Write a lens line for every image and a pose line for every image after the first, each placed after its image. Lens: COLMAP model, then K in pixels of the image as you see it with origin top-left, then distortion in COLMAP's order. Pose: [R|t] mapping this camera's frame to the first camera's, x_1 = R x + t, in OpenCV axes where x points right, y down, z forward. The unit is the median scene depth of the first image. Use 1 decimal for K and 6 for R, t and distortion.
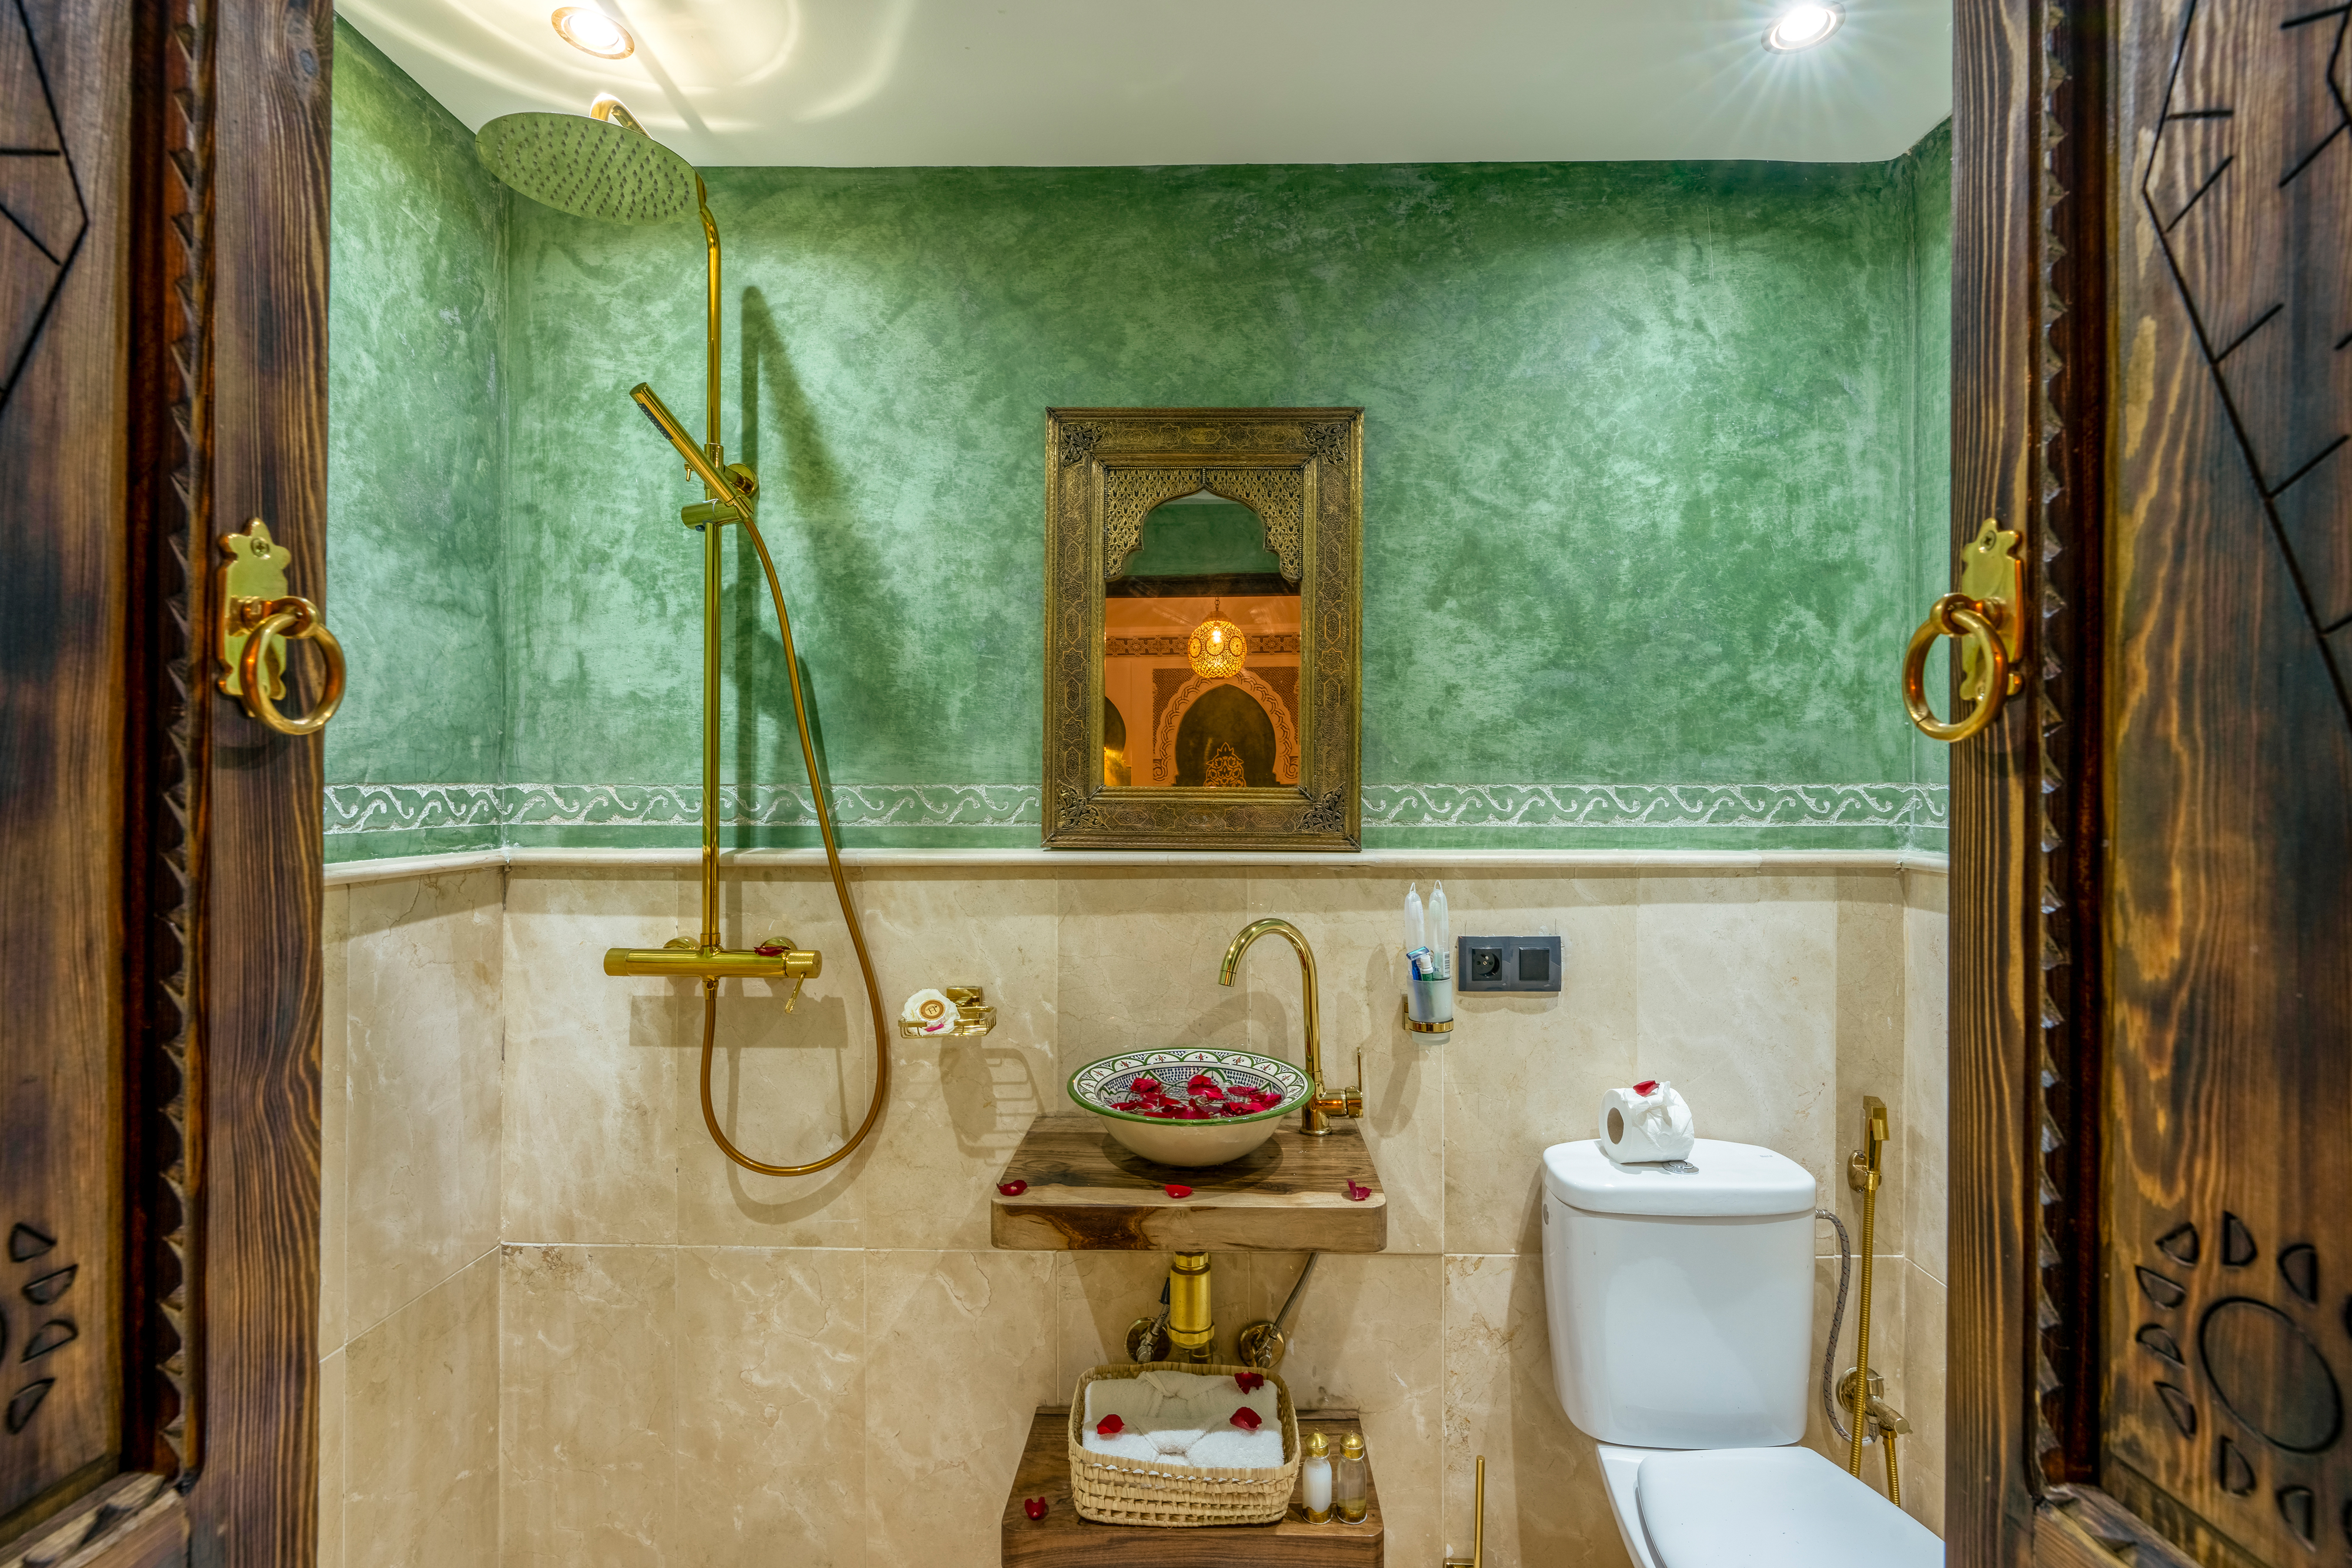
lens RADIAL K [[1072.6, 0, 1179.0], [0, 1072.6, 796.6], [0, 0, 1]] dist [-0.002114, 0.004095]
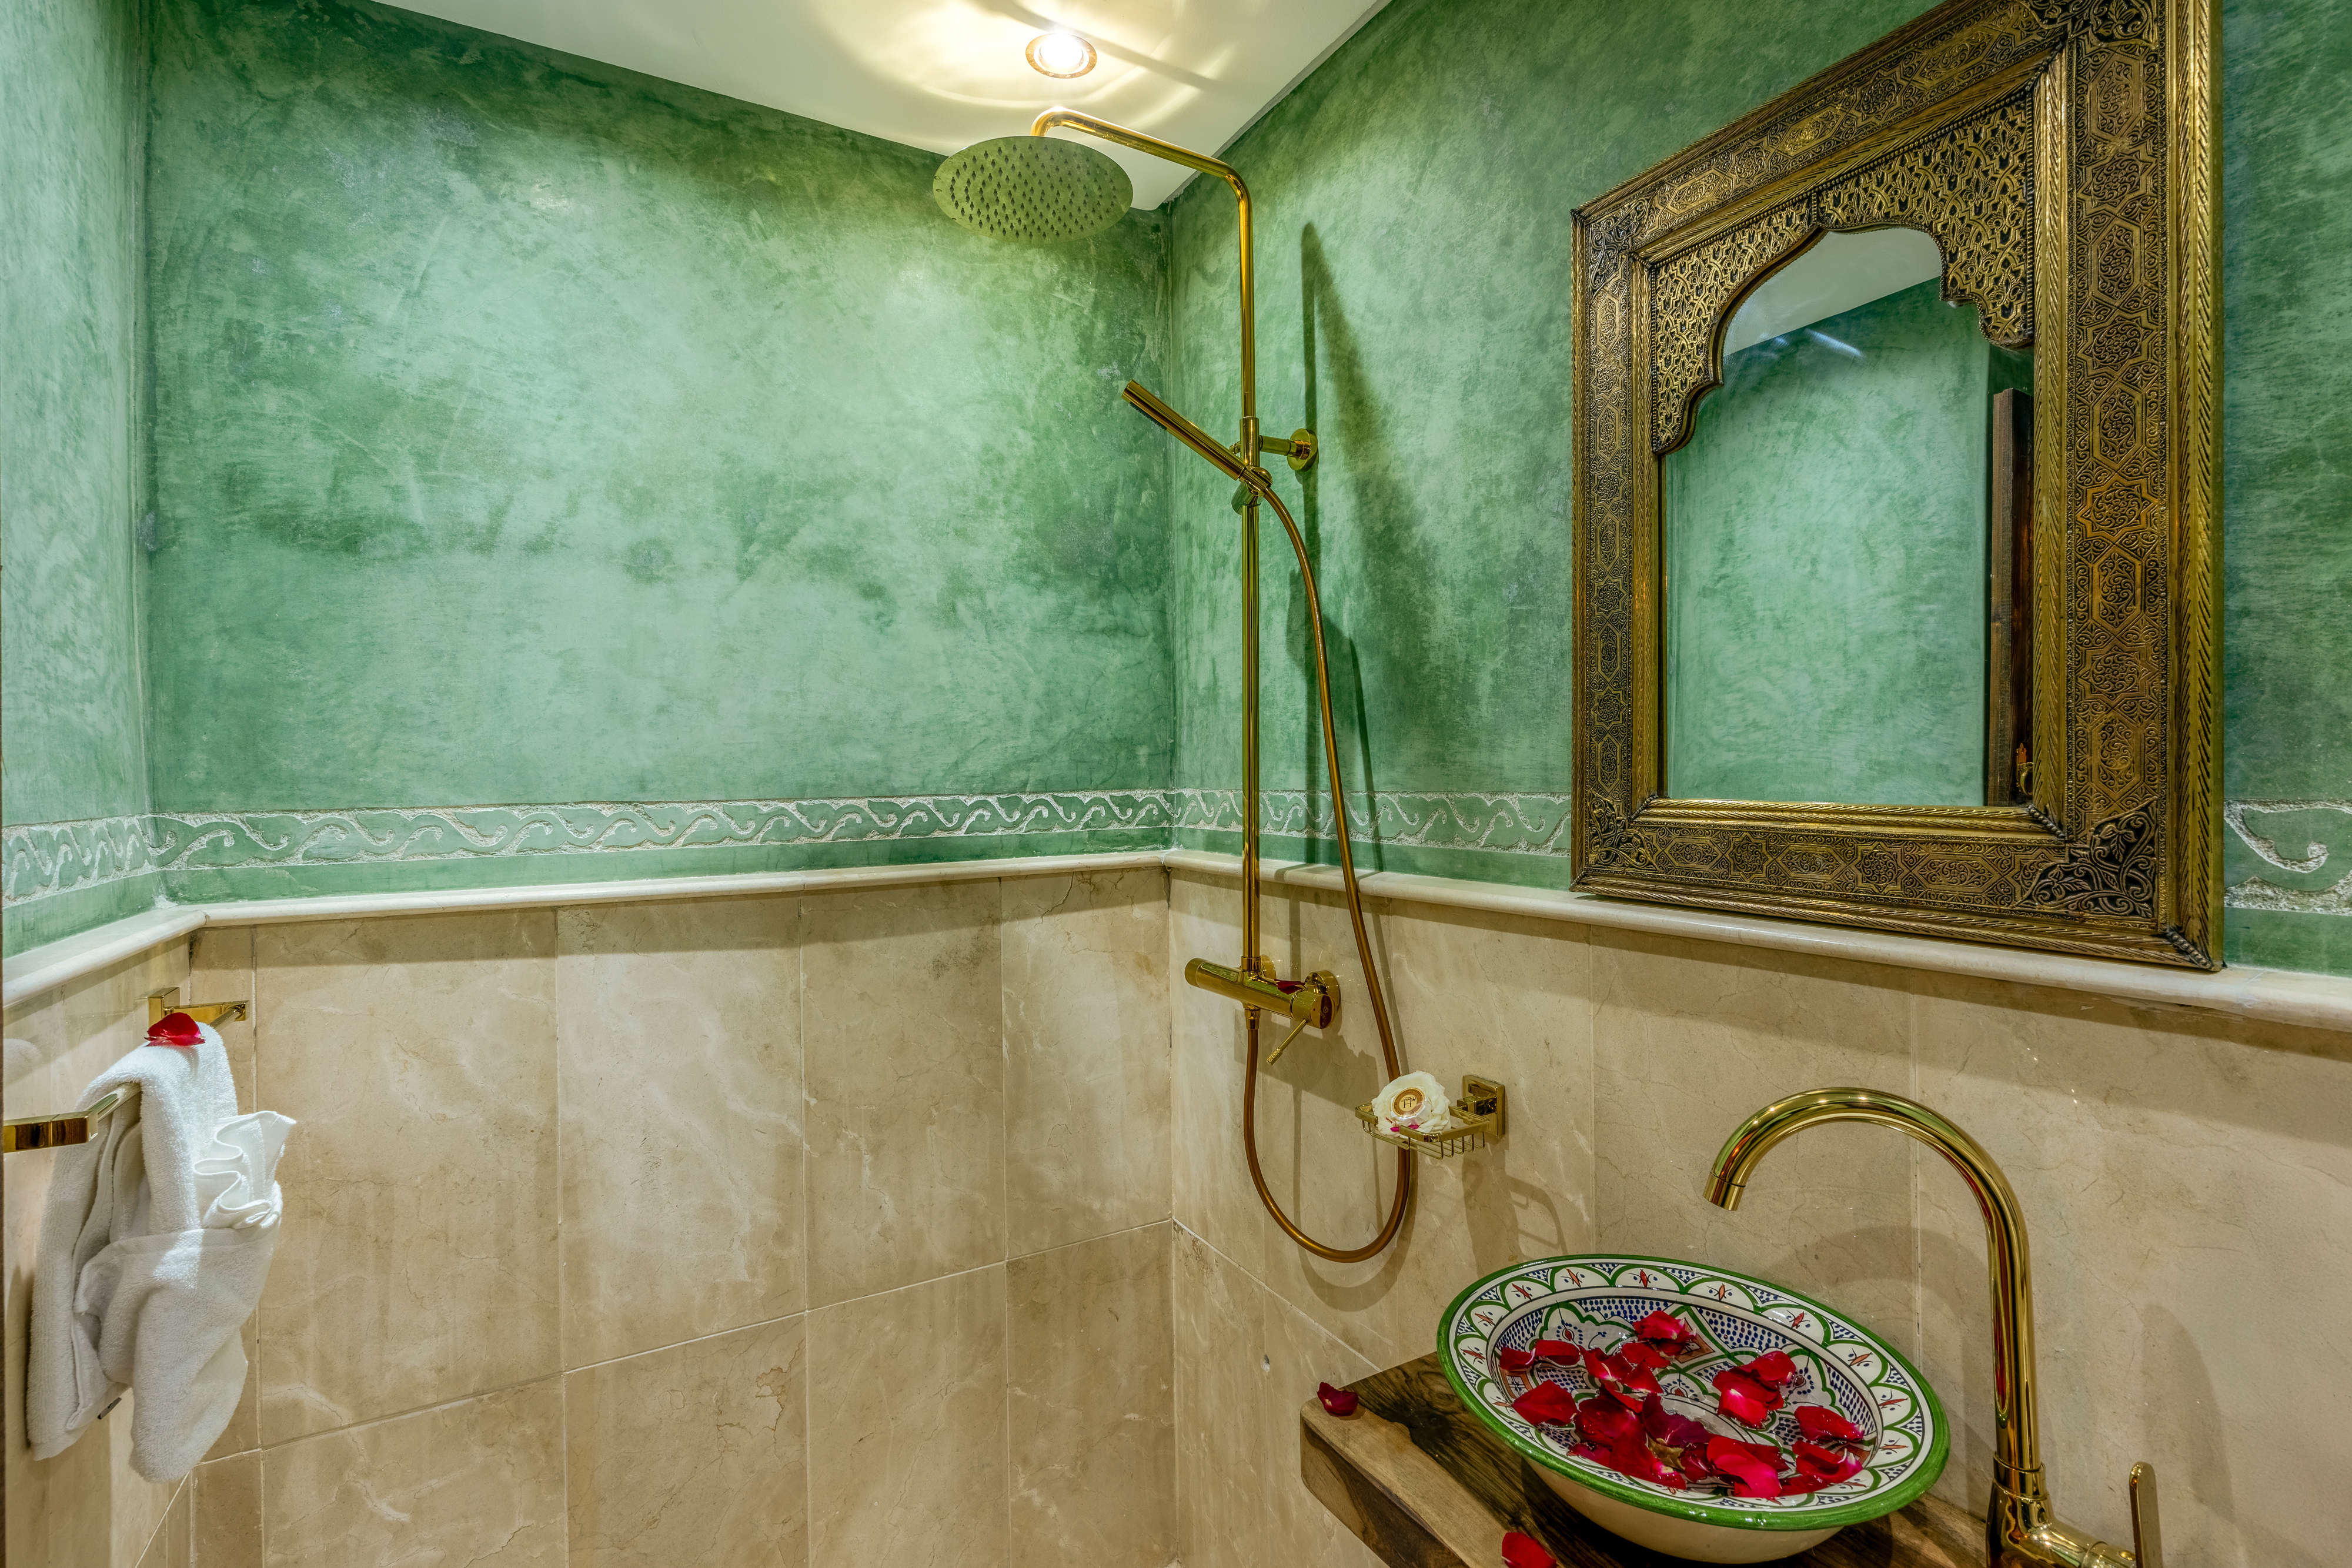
lens RADIAL K [[1089.6, 0, 1176.8], [0, 1089.6, 773.1], [0, 0, 1]] dist [-0.010914, 0.006418]
pose [[0.515811, -0.008177, -0.856663, 0.311051], [0.008154, 0.999956, -0.004635, -0.023191], [0.856664, -0.004594, 0.515855, 0.455756]]
